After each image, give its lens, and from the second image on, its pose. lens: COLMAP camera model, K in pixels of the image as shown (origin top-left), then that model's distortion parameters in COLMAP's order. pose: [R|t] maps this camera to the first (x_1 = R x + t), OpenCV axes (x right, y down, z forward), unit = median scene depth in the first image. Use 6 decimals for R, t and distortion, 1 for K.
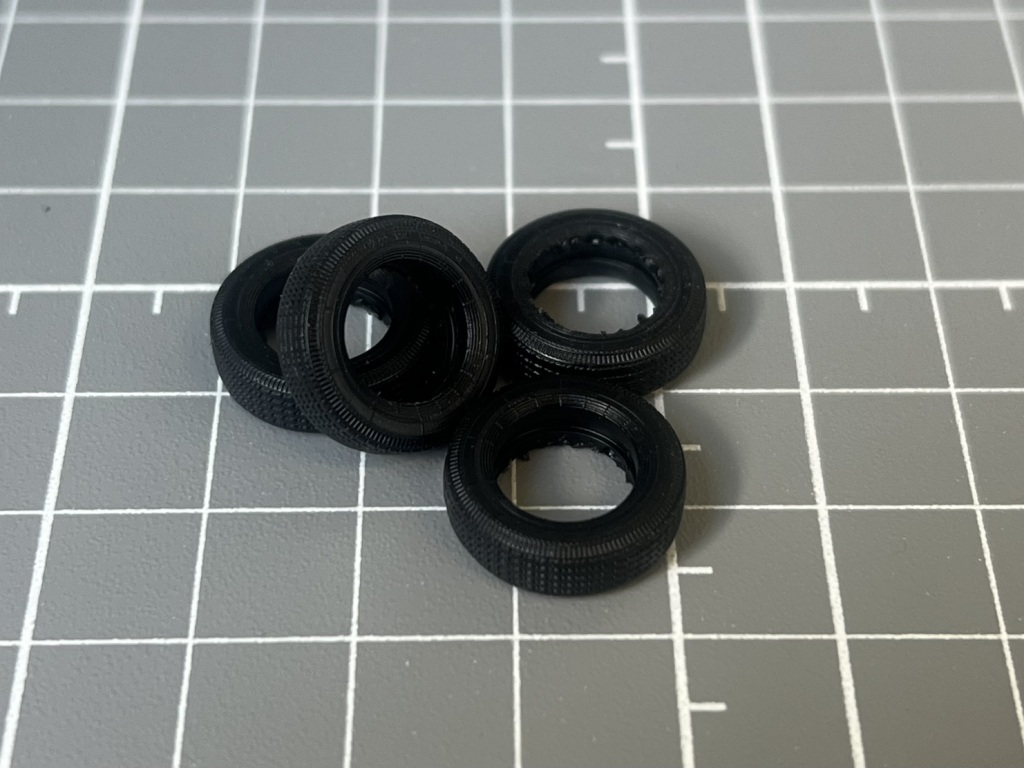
lens RADIAL K [[1587.2, 0, 526.7], [0, 1587.2, 327.2], [0, 0, 1]] dist [0.066063, 0.000000]
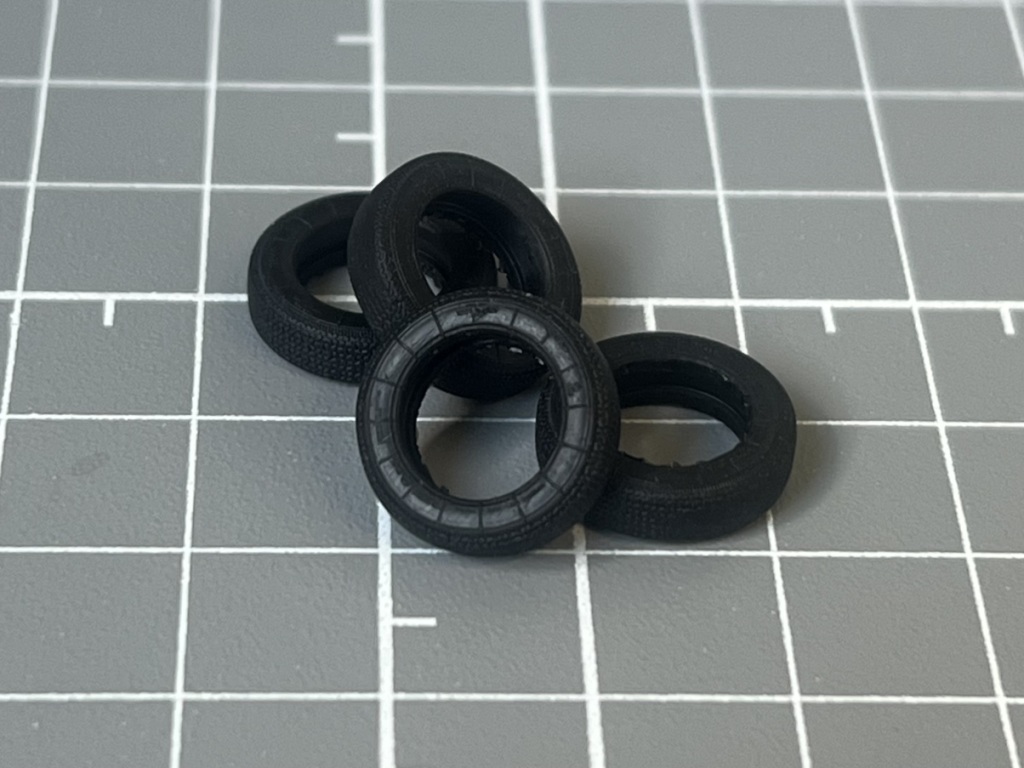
lens RADIAL K [[1810.2, 0, 514.9], [0, 1810.2, 385.9], [0, 0, 1]] dist [0.034965, 0.000000]
pose [[0.999387, 0.011472, 0.033062, 0.115955], [-0.012167, 0.999707, 0.020908, -0.000026], [-0.032813, -0.021297, 0.999235, -0.004633]]
